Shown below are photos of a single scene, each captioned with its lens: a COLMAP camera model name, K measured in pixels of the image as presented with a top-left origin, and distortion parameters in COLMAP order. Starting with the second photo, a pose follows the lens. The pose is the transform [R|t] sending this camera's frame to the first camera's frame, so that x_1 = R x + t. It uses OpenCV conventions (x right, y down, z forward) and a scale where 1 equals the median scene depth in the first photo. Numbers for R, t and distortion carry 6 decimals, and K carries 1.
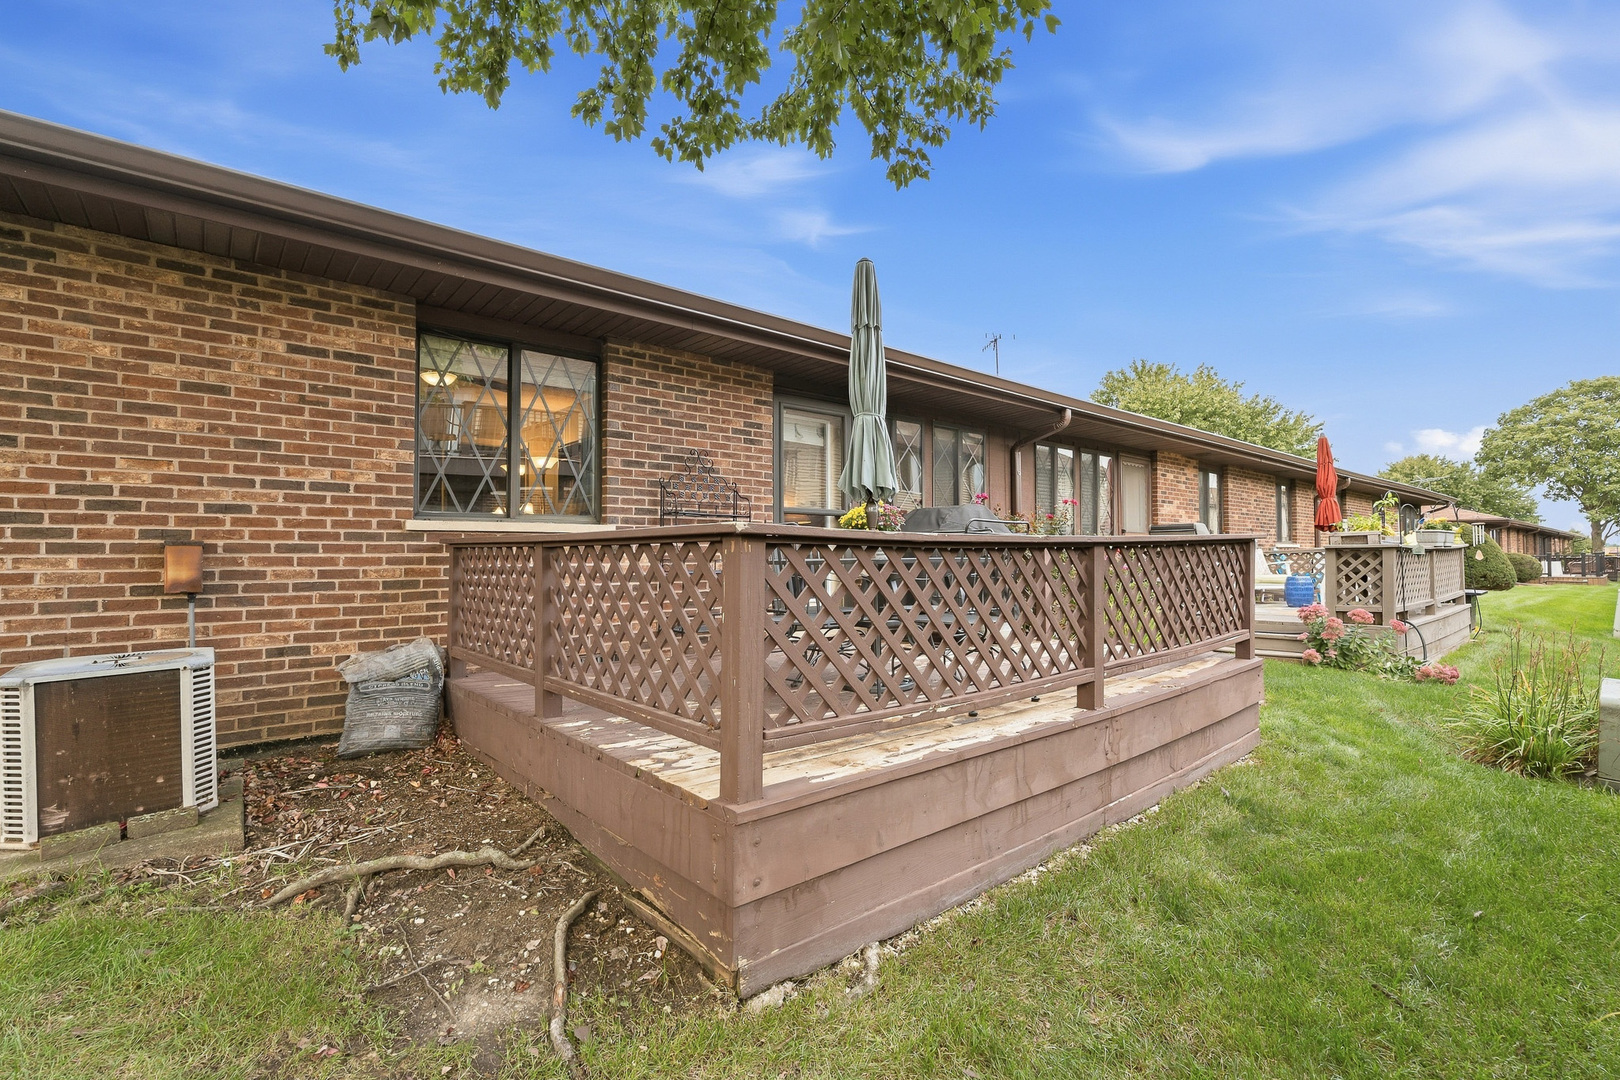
lens RADIAL K [[739.3, 0, 808.1], [0, 739.3, 551.7], [0, 0, 1]] dist [0.000811, 0.000906]
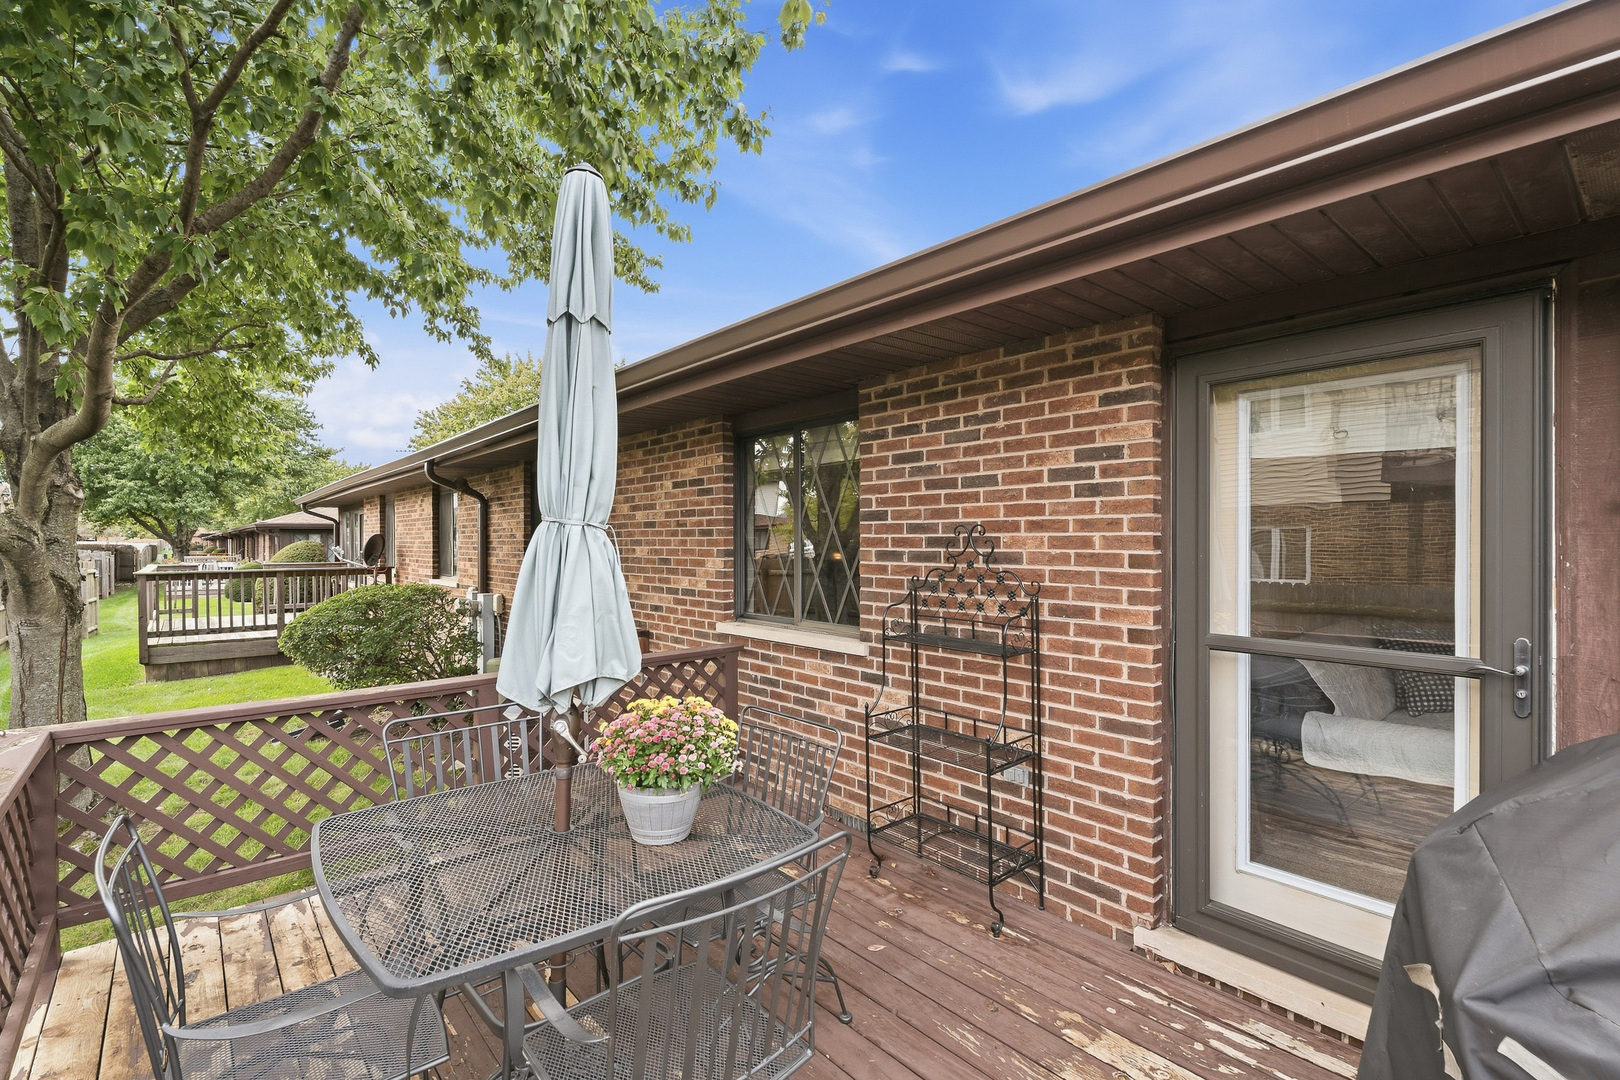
lens RADIAL K [[739.3, 0, 808.1], [0, 739.3, 551.7], [0, 0, 1]] dist [0.000811, 0.000906]
pose [[-0.012468, 0.015395, -0.999804, 0.443910], [0.002531, 0.999879, 0.015364, -0.134861], [0.999919, -0.002339, -0.012506, 0.945687]]
